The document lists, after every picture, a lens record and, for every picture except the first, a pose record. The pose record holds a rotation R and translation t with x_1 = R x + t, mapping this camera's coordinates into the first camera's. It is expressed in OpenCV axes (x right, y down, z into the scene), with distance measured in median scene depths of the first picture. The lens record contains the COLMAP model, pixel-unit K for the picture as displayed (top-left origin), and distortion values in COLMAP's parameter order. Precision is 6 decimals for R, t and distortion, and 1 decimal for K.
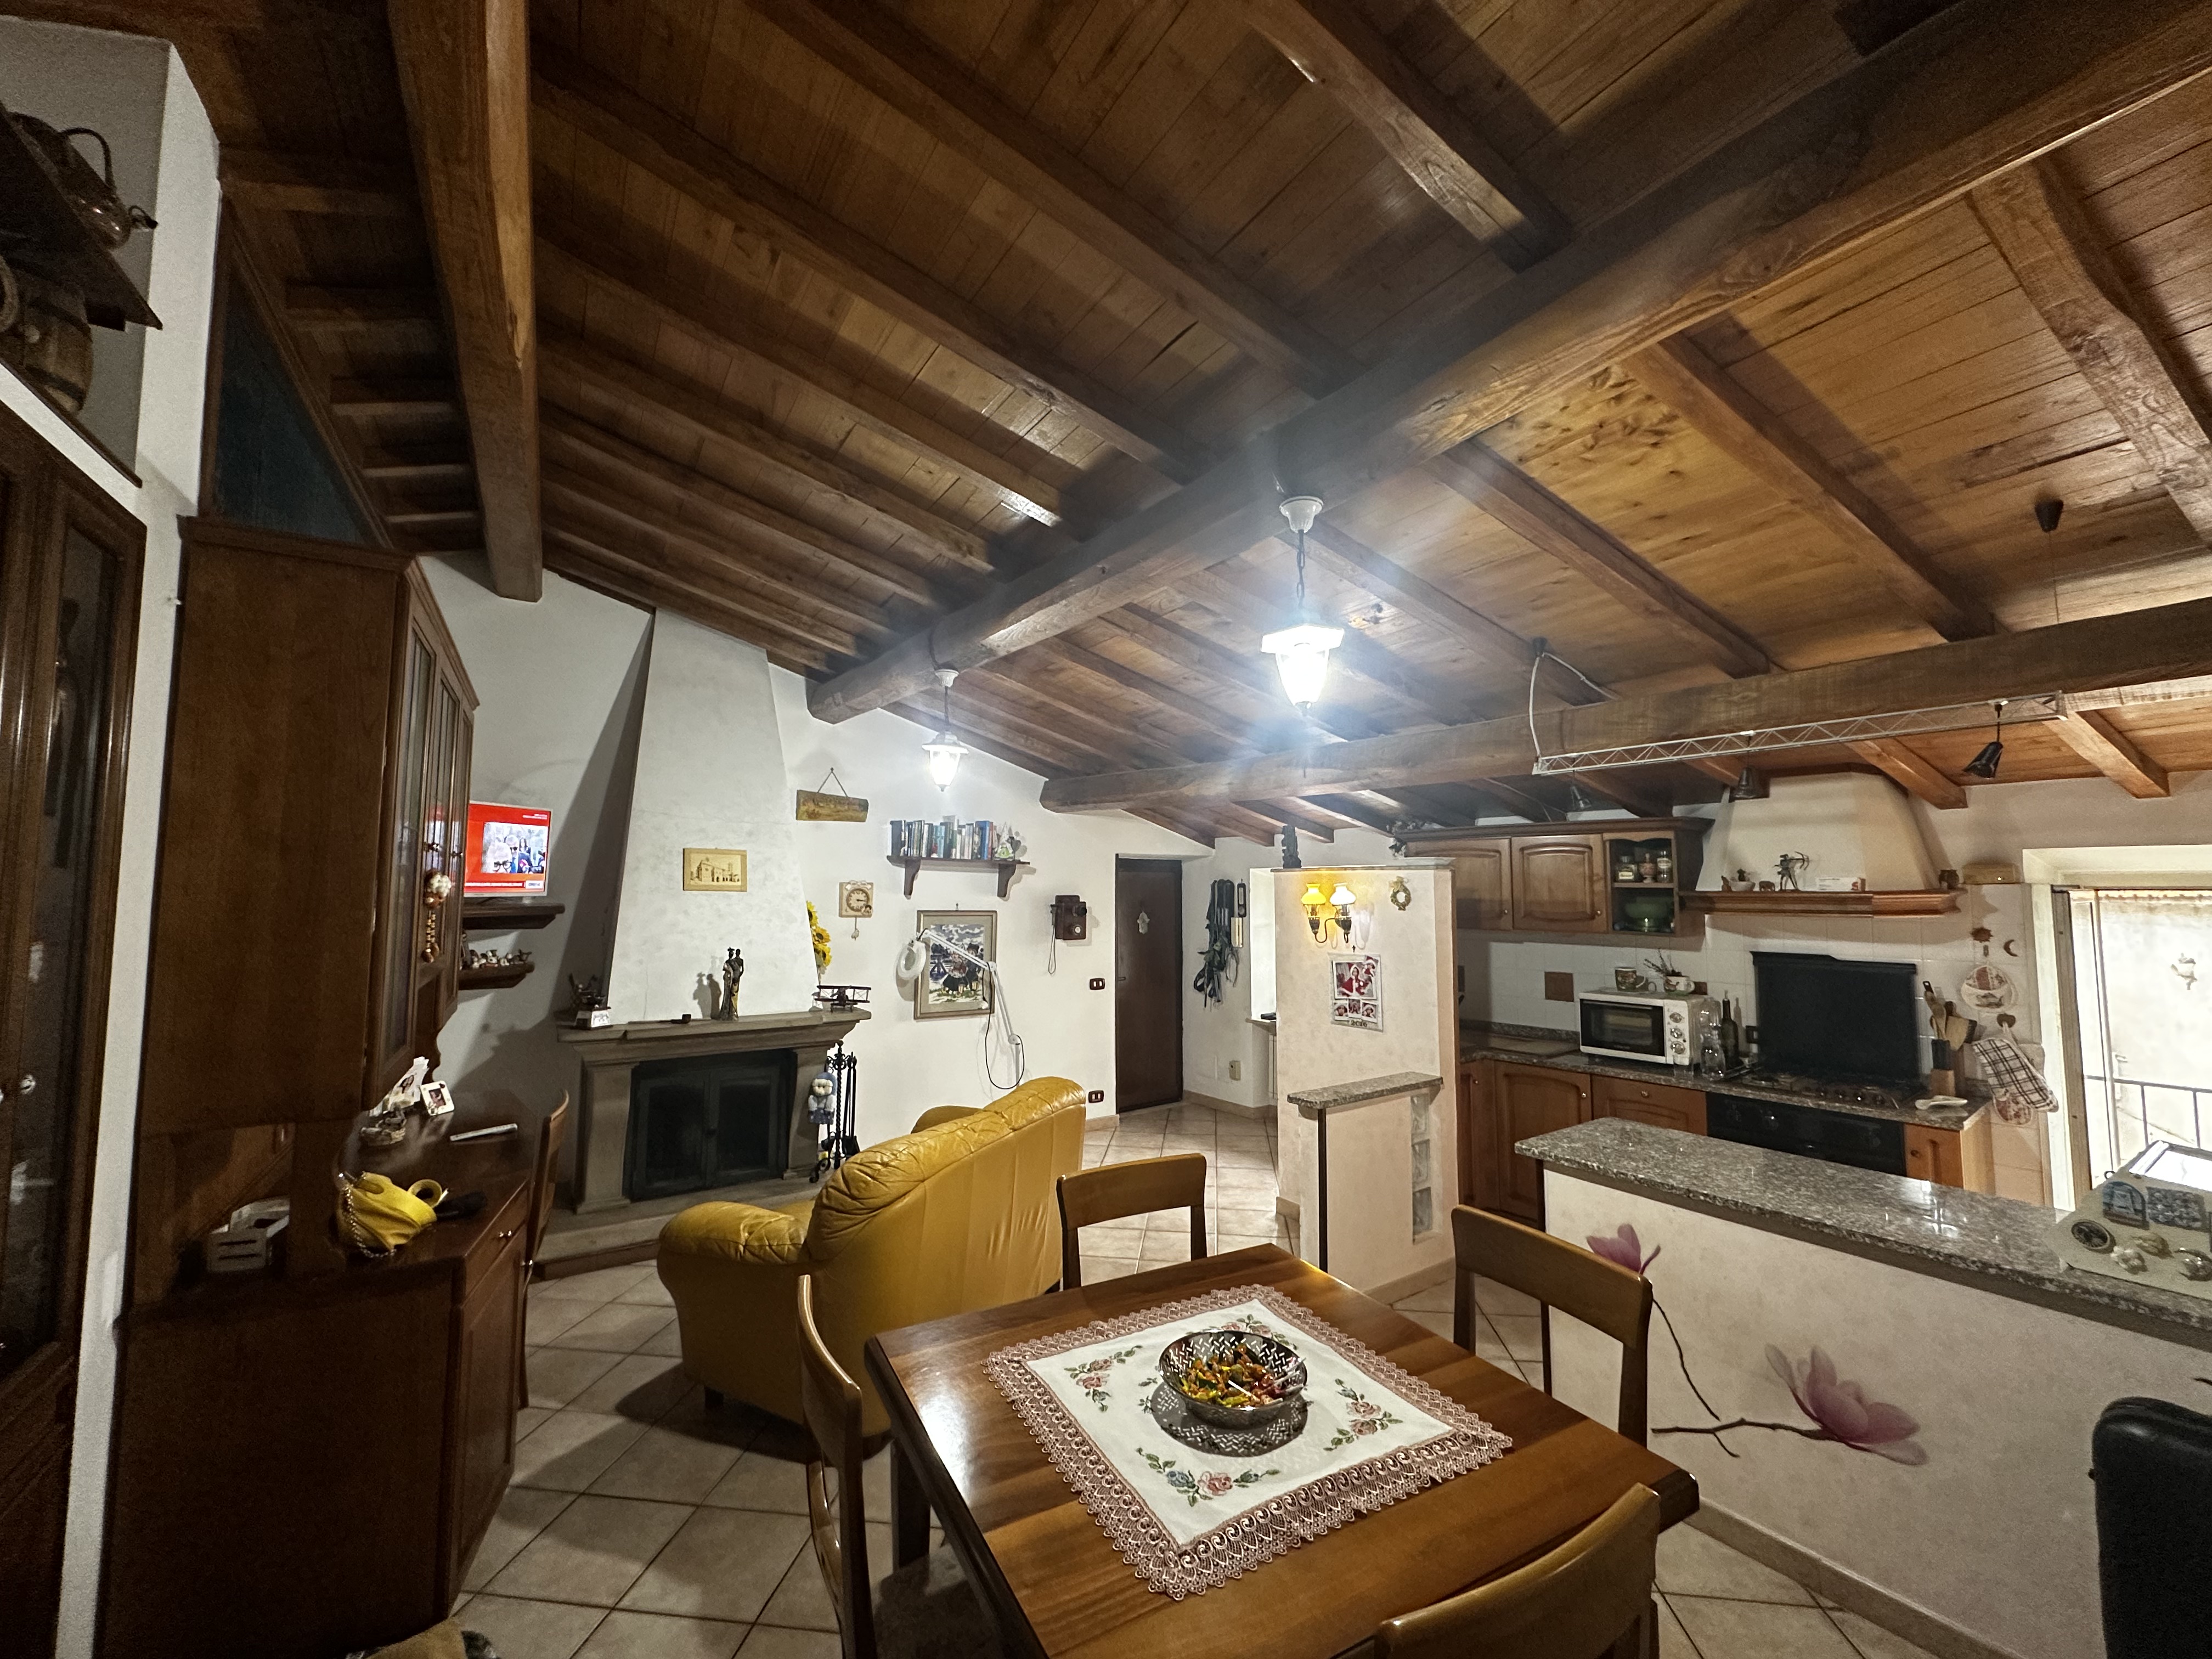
lens RADIAL K [[880.5, 0, 1108.6], [0, 880.5, 828.2], [0, 0, 1]] dist [-0.000982, 0.000568]
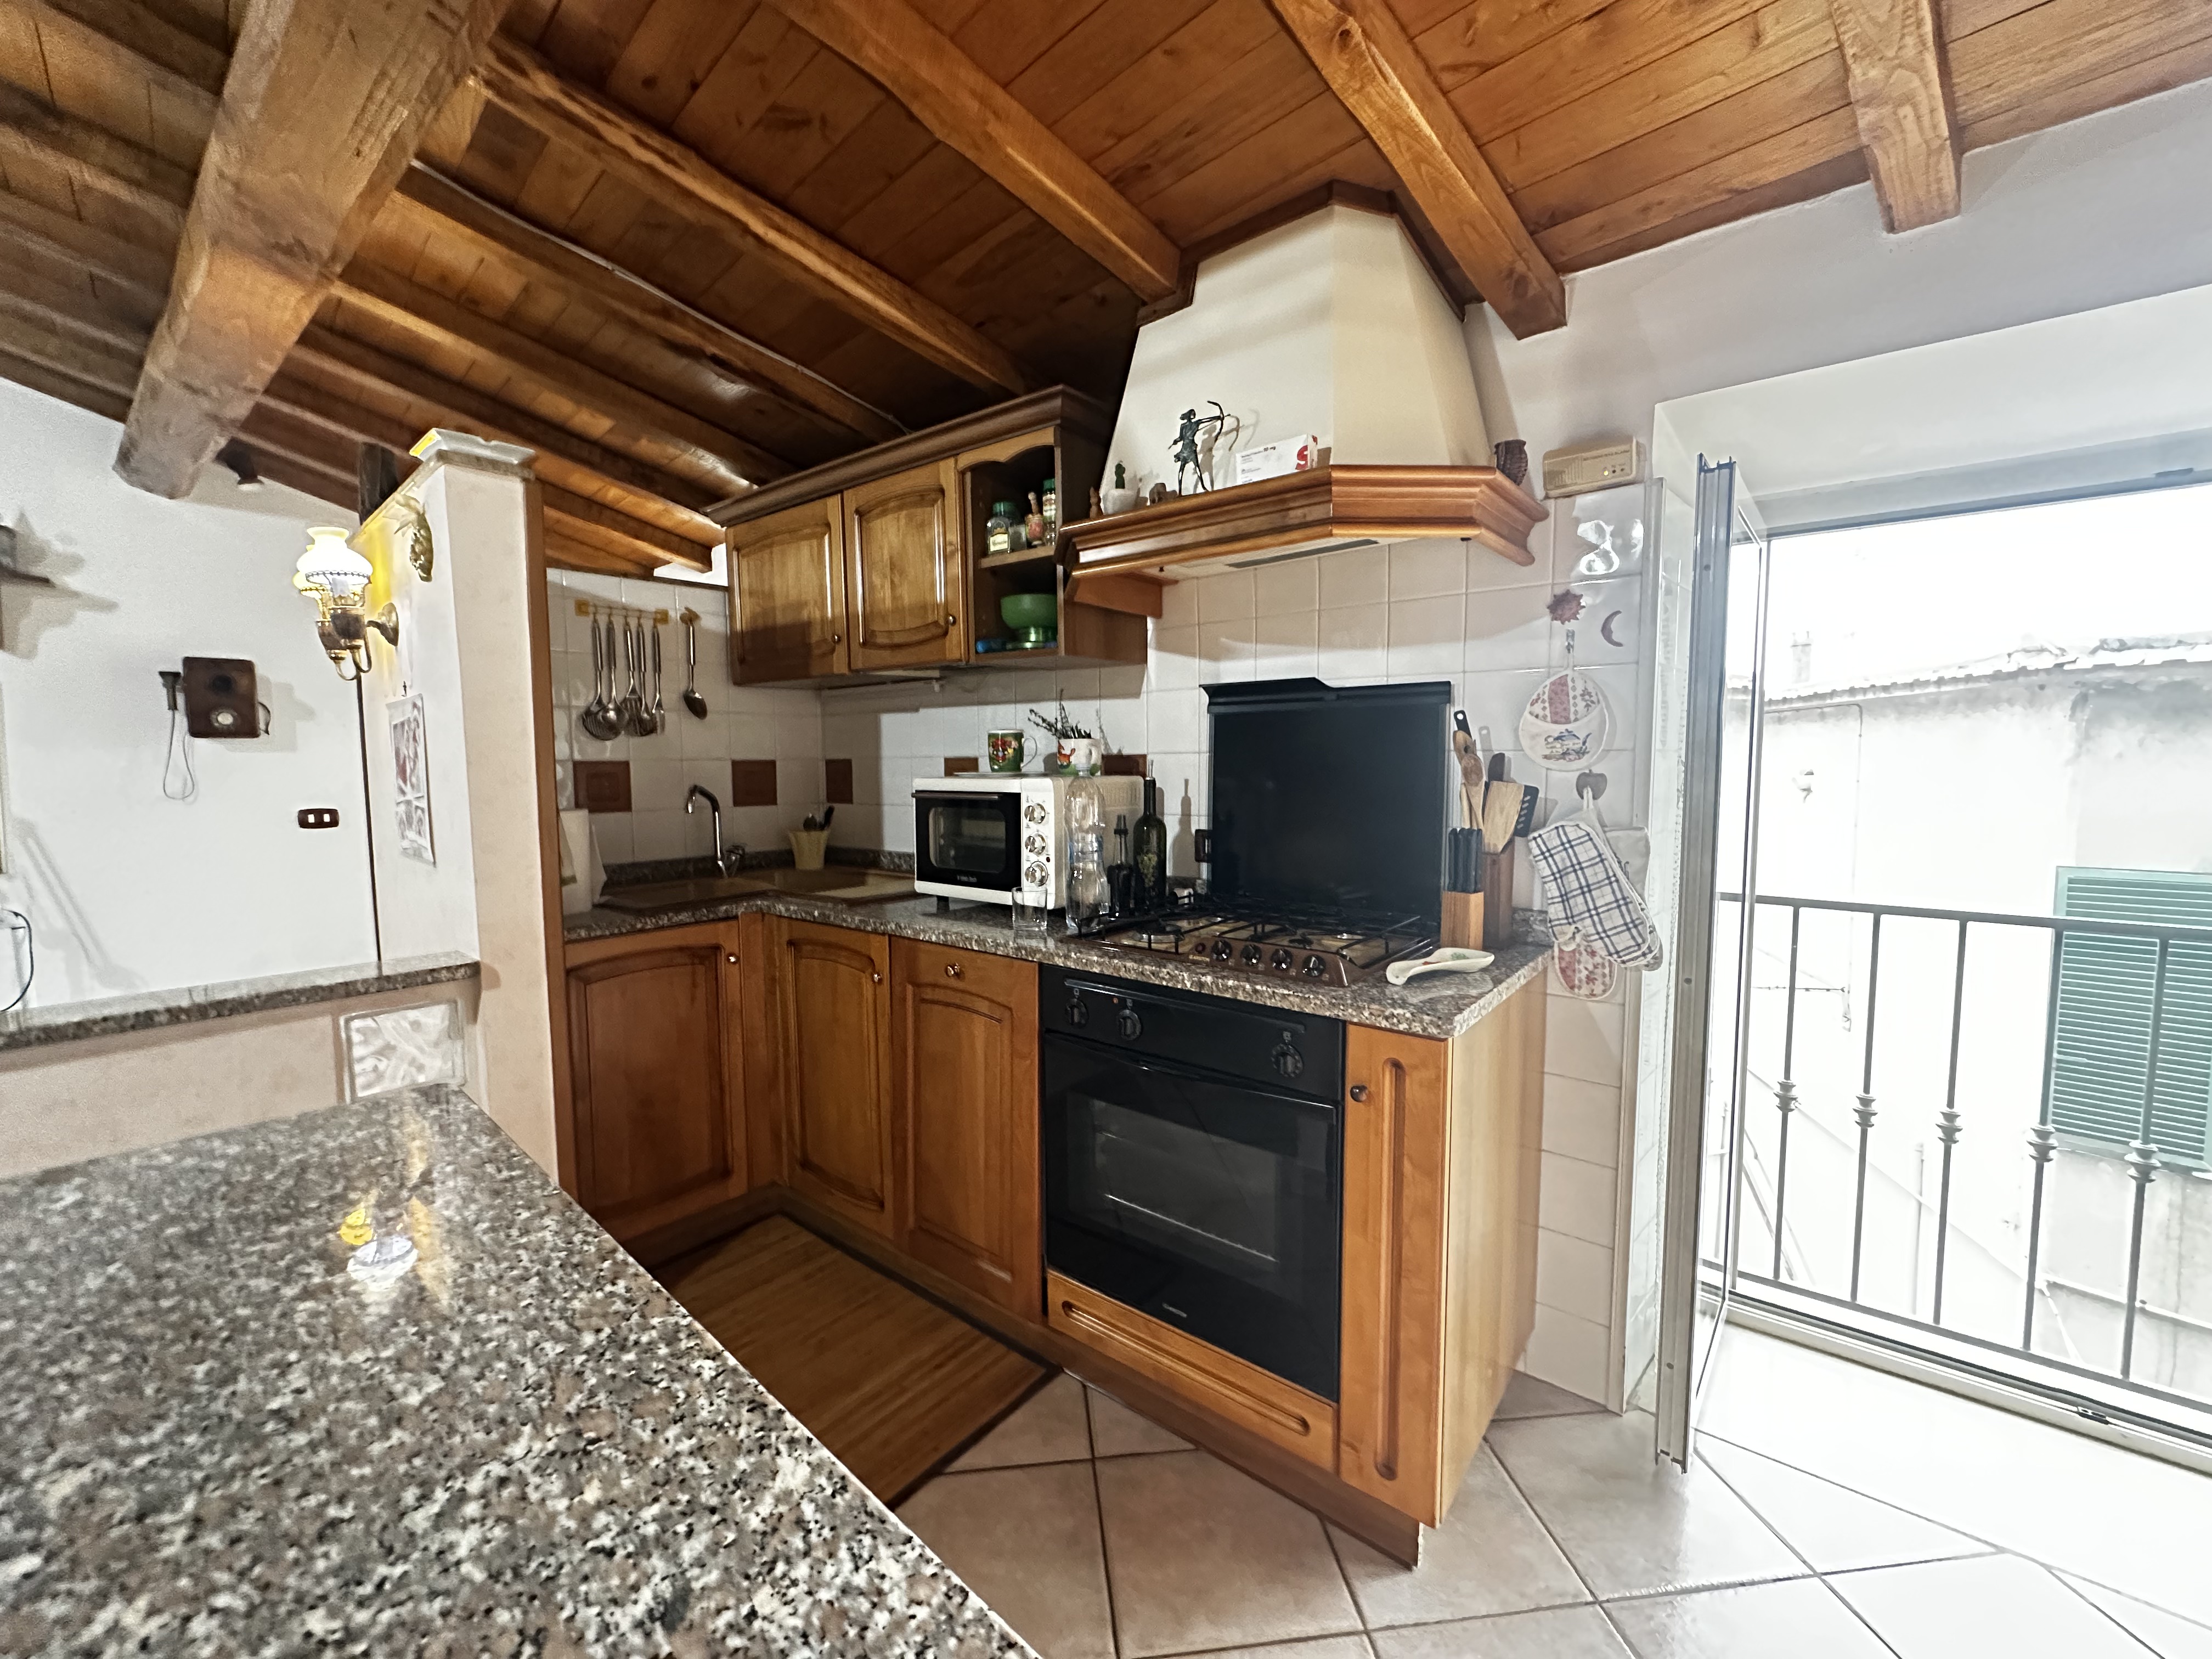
lens RADIAL K [[881.4, 0, 1108.9], [0, 881.4, 829.9], [0, 0, 1]] dist [-0.002609, 0.000057]
pose [[0.972498, -0.025034, 0.231560, 0.630752], [-0.009554, 0.989083, 0.147052, 0.167889], [-0.232713, -0.145220, 0.961642, 0.576940]]
